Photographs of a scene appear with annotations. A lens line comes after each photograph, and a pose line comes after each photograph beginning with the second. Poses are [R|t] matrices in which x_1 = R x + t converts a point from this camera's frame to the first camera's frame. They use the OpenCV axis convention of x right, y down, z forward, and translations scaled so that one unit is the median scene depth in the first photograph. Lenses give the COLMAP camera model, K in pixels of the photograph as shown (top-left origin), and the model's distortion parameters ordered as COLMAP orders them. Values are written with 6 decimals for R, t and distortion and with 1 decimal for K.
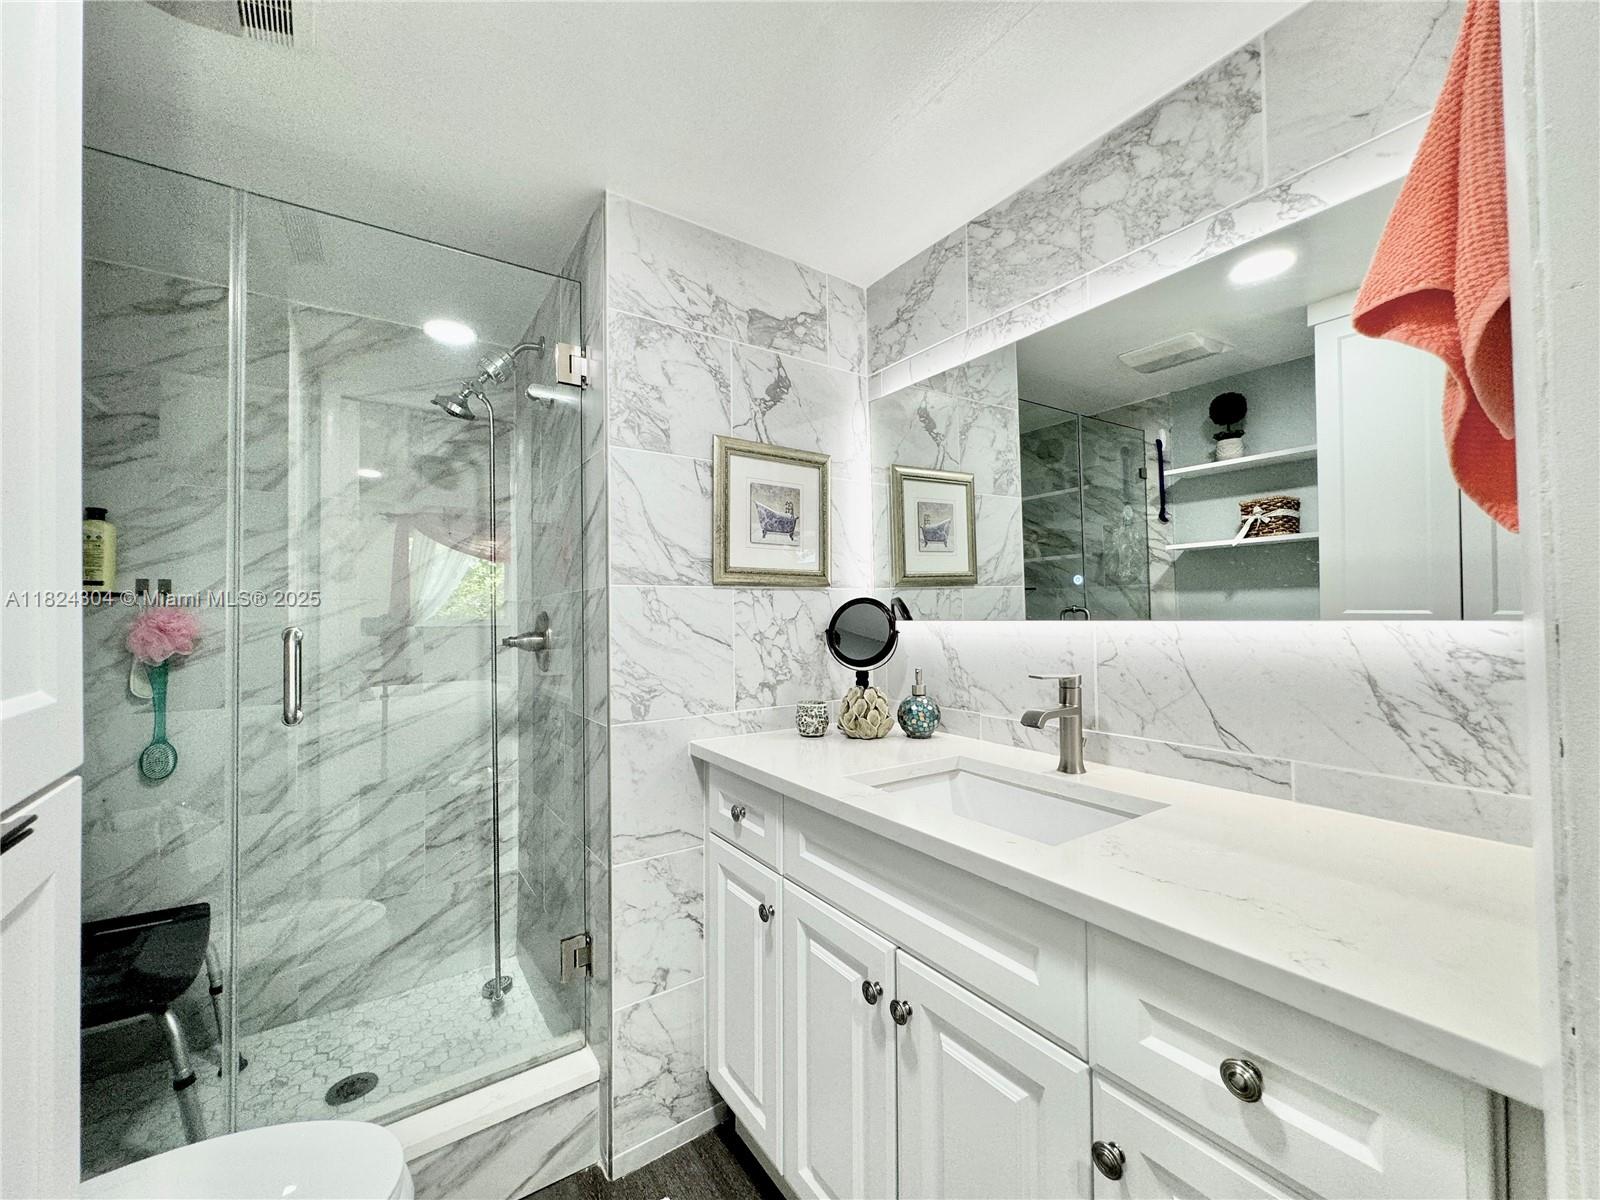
lens RADIAL K [[640.5, 0, 798.8], [0, 640.5, 600.7], [0, 0, 1]] dist [-0.003074, 0.000603]
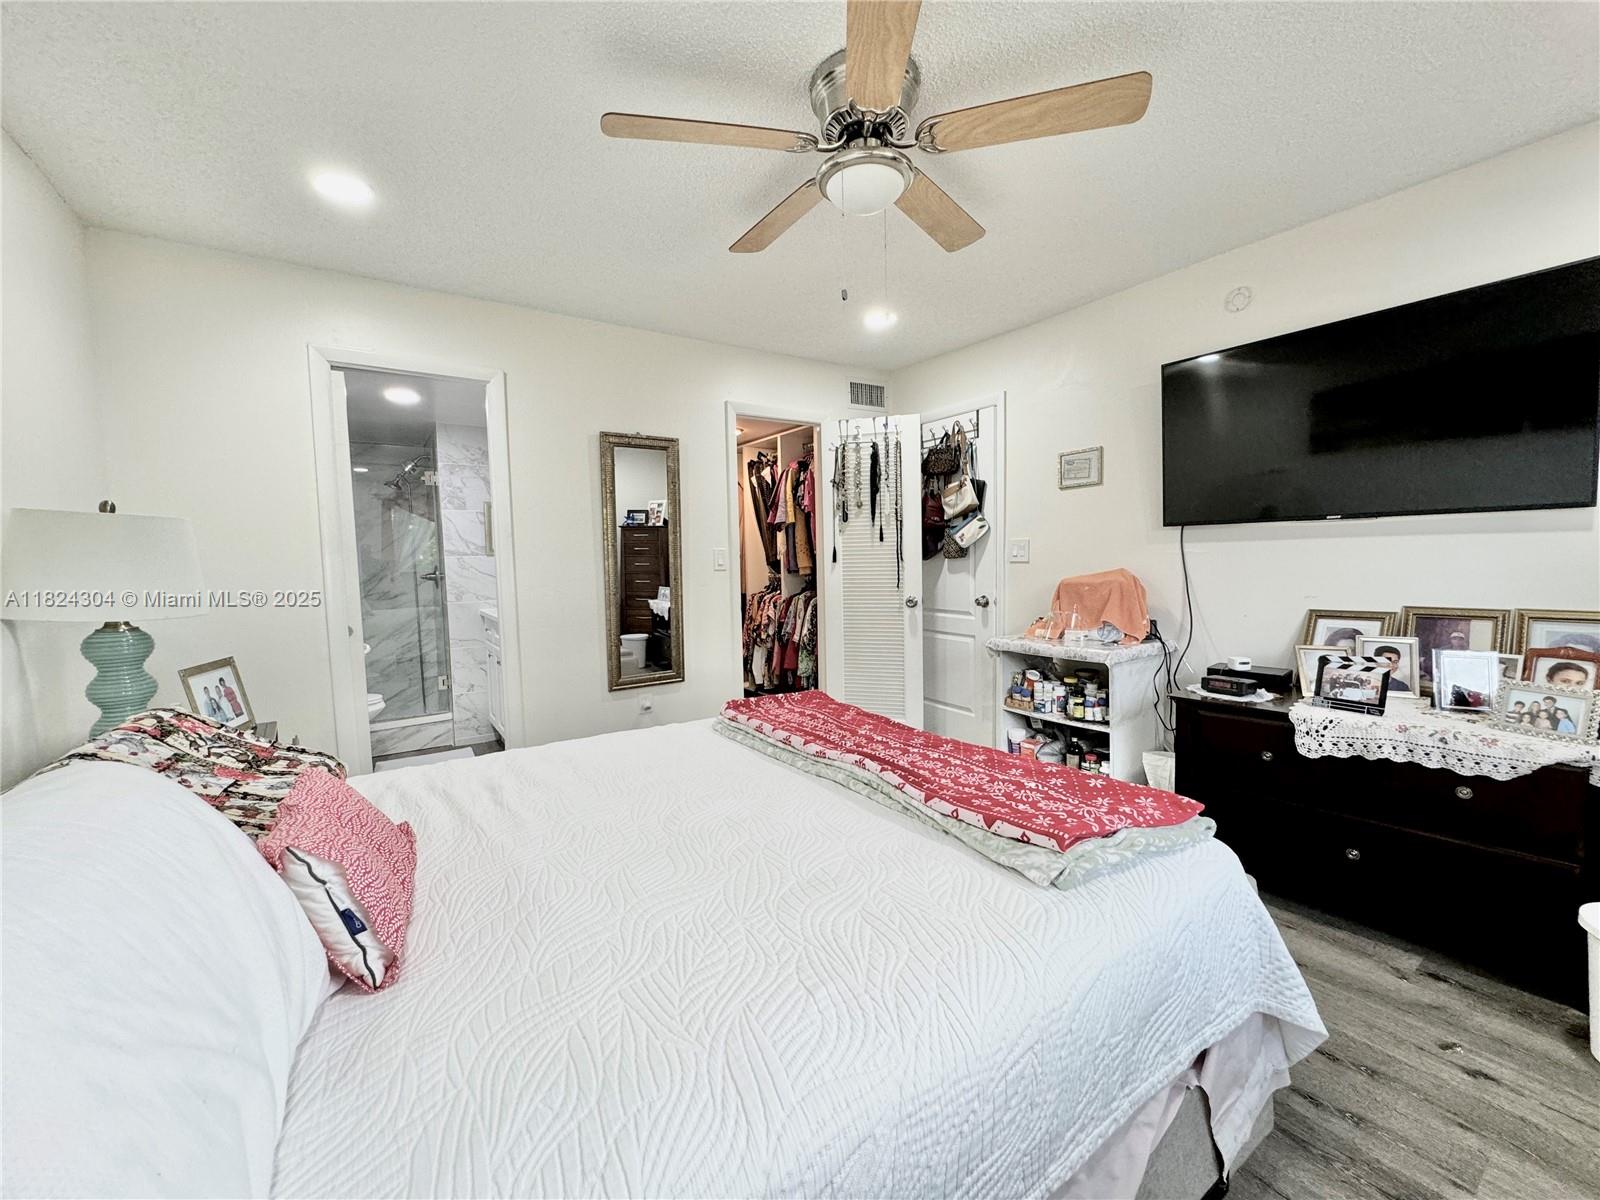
lens RADIAL K [[640.5, 0, 798.8], [0, 640.5, 600.7], [0, 0, 1]] dist [-0.003074, 0.000603]
pose [[0.999950, -0.008920, -0.004442, 1.318027], [0.009294, 0.995640, 0.092812, -0.078687], [0.003595, -0.092849, 0.995674, -1.917731]]
